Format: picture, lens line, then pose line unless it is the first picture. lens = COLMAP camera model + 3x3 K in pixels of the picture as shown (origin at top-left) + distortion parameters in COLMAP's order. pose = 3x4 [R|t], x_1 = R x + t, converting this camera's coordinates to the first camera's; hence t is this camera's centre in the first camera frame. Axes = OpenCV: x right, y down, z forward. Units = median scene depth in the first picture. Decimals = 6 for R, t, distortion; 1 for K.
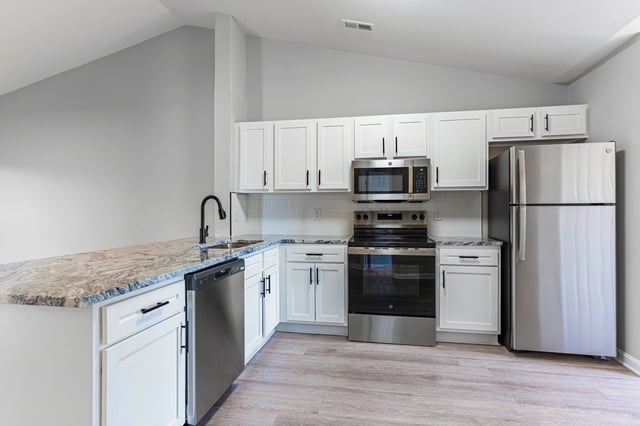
lens RADIAL K [[394.9, 0, 319.8], [0, 394.9, 209.7], [0, 0, 1]] dist [0.042572, 0.000486]
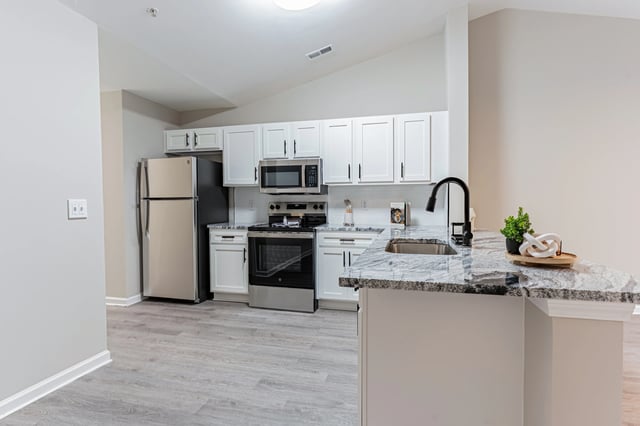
lens RADIAL K [[353.9, 0, 320.1], [0, 353.9, 212.2], [0, 0, 1]] dist [-0.000869, 0.000589]
pose [[0.995812, 0.004335, -0.091327, 0.374996], [-0.001269, 0.999434, 0.033603, -0.001737], [0.091421, -0.033346, 0.995254, -0.068029]]
